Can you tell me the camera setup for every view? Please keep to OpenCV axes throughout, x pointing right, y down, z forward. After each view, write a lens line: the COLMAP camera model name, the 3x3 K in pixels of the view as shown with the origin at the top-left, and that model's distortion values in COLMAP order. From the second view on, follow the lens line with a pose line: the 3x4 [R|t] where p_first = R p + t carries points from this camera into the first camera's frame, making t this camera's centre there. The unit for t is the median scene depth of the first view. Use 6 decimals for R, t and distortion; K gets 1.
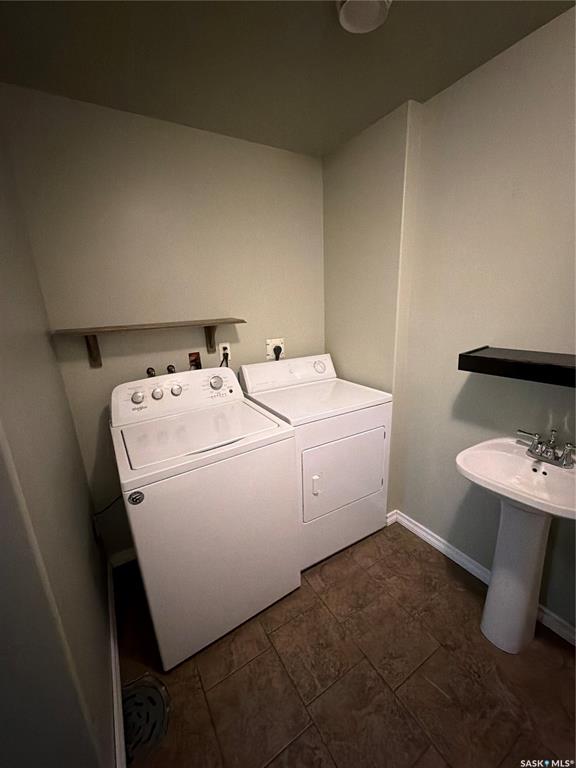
lens RADIAL K [[307.7, 0, 288.0], [0, 307.7, 384.0], [0, 0, 1]] dist [-0.000210, -0.000014]
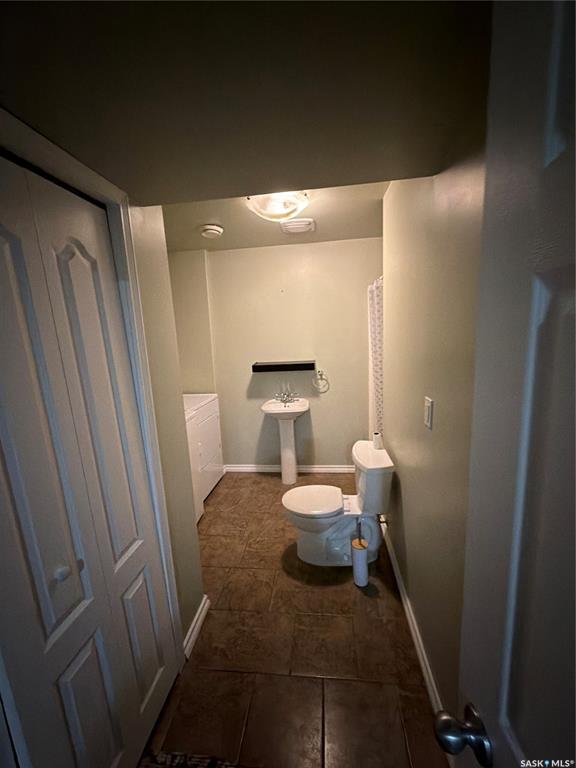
lens RADIAL K [[307.7, 0, 288.0], [0, 307.7, 384.0], [0, 0, 1]] dist [-0.000210, -0.000014]
pose [[0.624684, -0.125121, 0.770789, -1.020793], [0.223474, 0.974440, -0.022934, 0.144824], [-0.748218, 0.186578, 0.636678, -0.616698]]
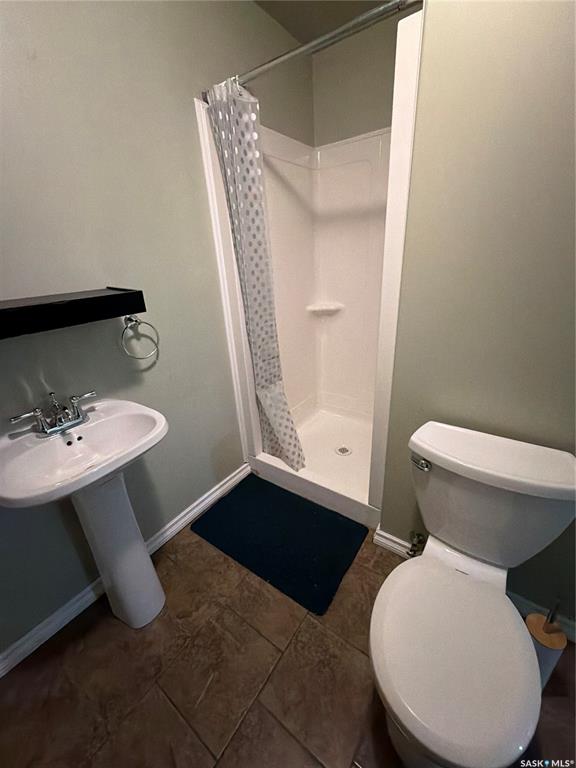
lens RADIAL K [[307.7, 0, 288.0], [0, 307.7, 384.0], [0, 0, 1]] dist [-0.000210, -0.000014]
pose [[-0.368258, -0.305038, 0.878258, -0.076596], [0.308774, 0.850899, 0.425006, -0.021142], [-0.876952, 0.427696, -0.219163, 0.541327]]
